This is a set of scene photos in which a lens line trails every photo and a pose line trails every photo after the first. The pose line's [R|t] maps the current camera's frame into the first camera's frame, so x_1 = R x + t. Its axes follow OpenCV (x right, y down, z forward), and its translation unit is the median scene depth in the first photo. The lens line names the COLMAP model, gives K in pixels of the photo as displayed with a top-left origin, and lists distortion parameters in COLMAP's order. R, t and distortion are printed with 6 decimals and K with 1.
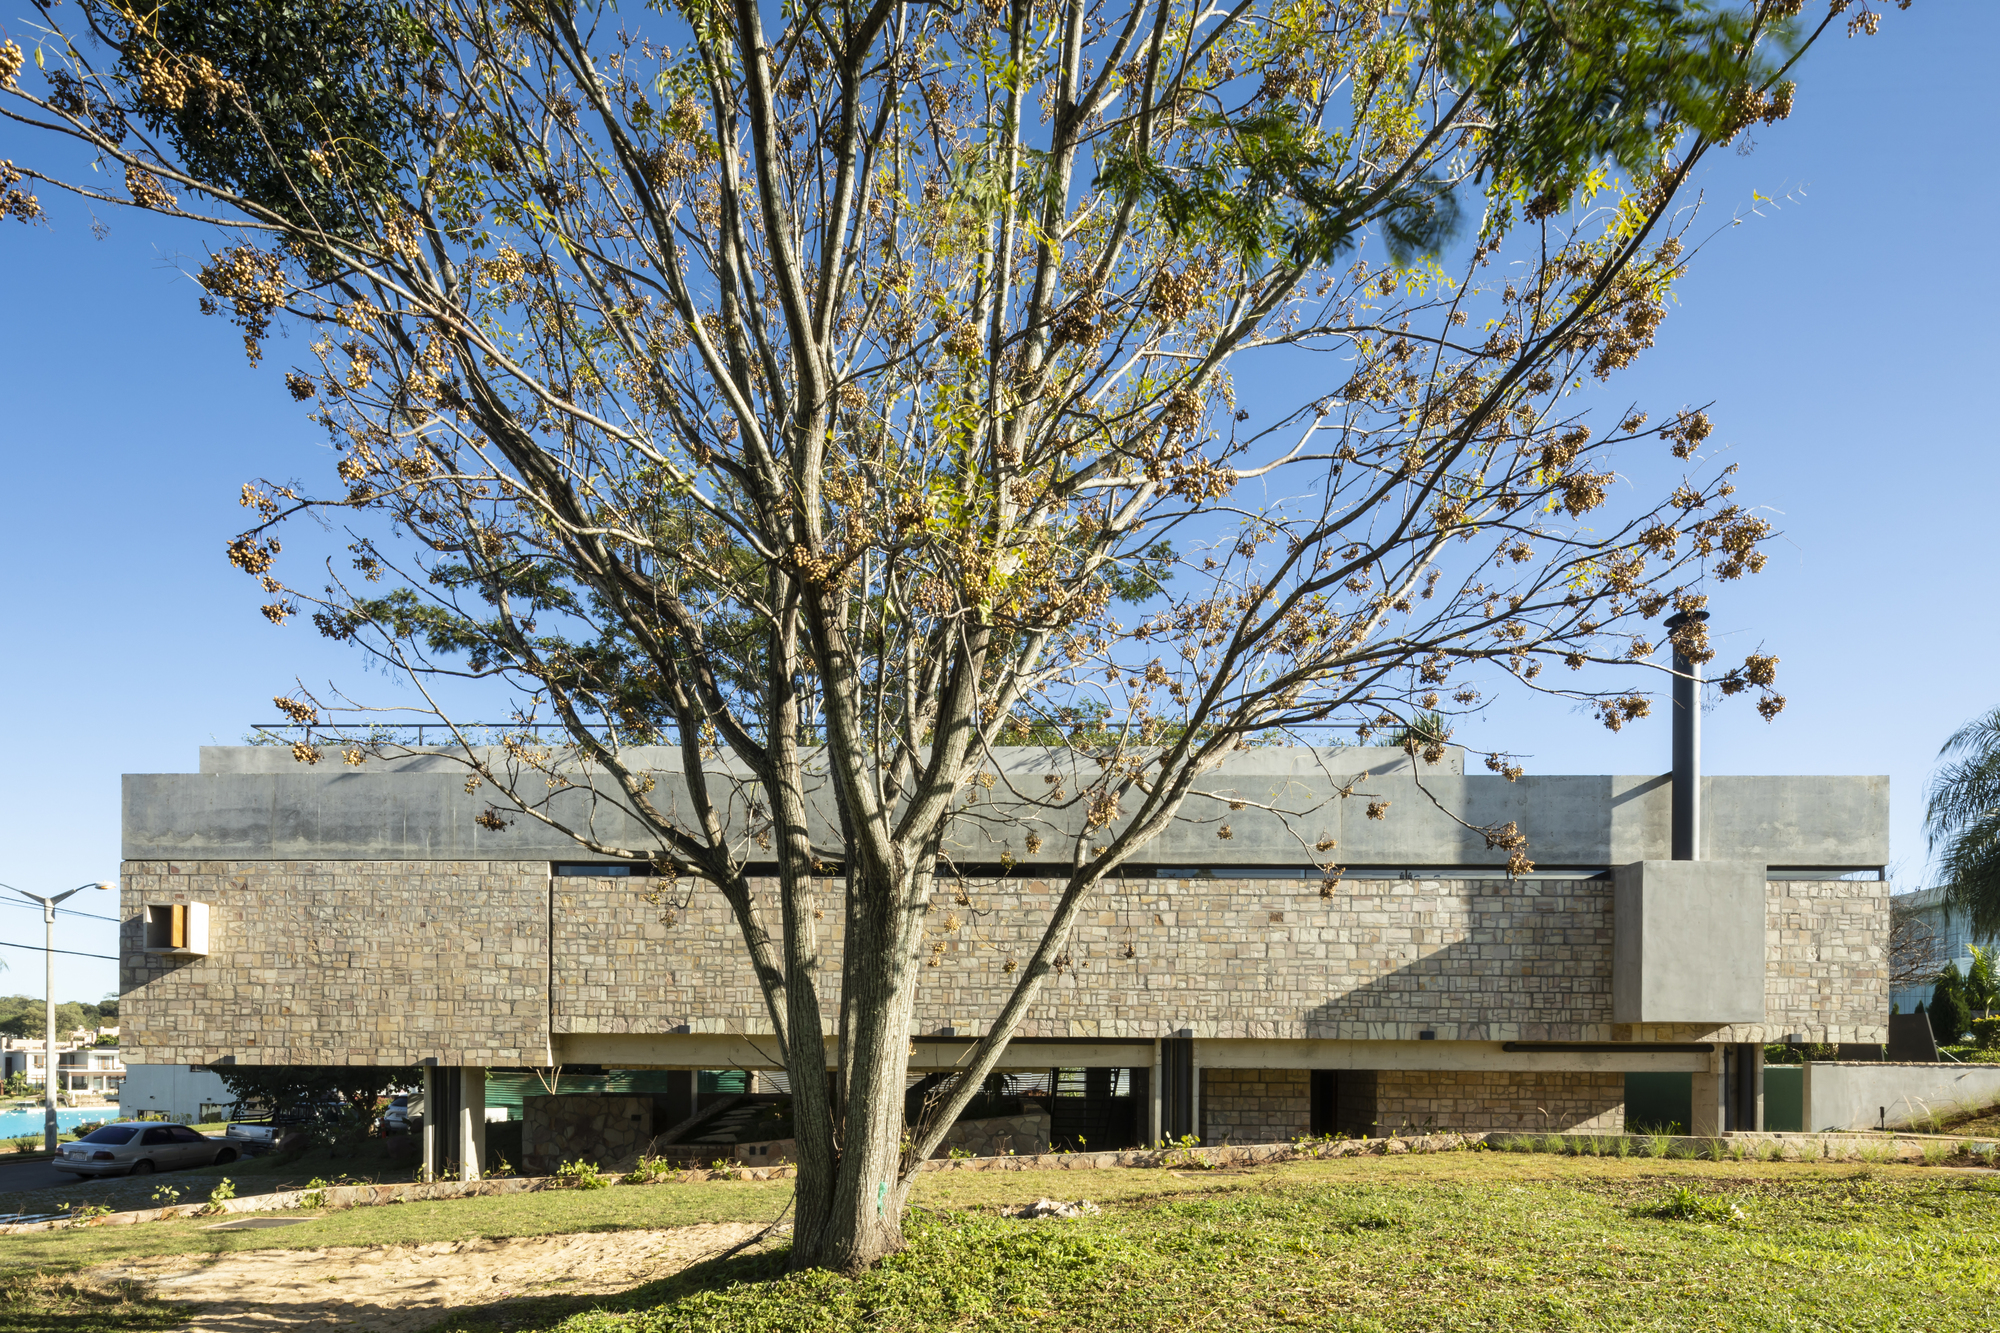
lens RADIAL K [[1057.6, 0, 997.1], [0, 1057.6, 669.2], [0, 0, 1]] dist [0.003665, 0.001333]
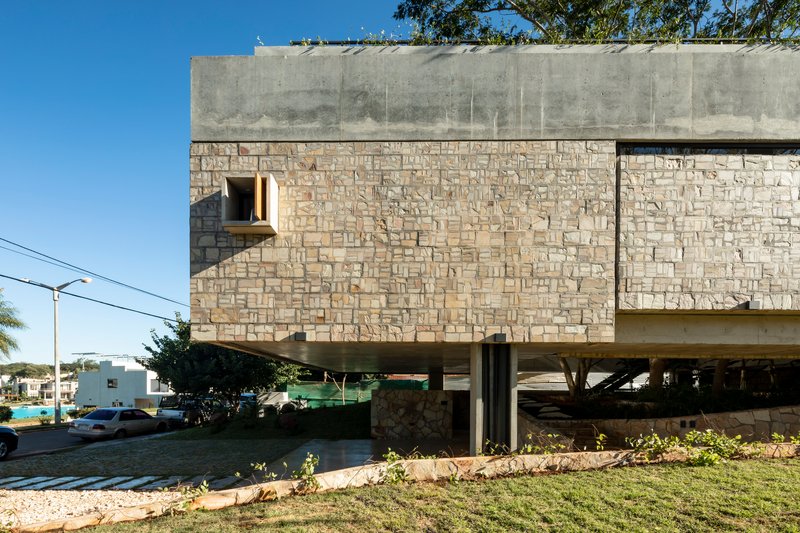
lens RADIAL K [[423.0, 0, 415.5], [0, 423.0, 237.4], [0, 0, 1]] dist [0.003665, 0.001333]
pose [[0.999989, -0.001454, 0.004379, -0.614657], [0.001386, 0.999877, 0.015634, 0.266752], [-0.004401, -0.015628, 0.999868, 0.593272]]
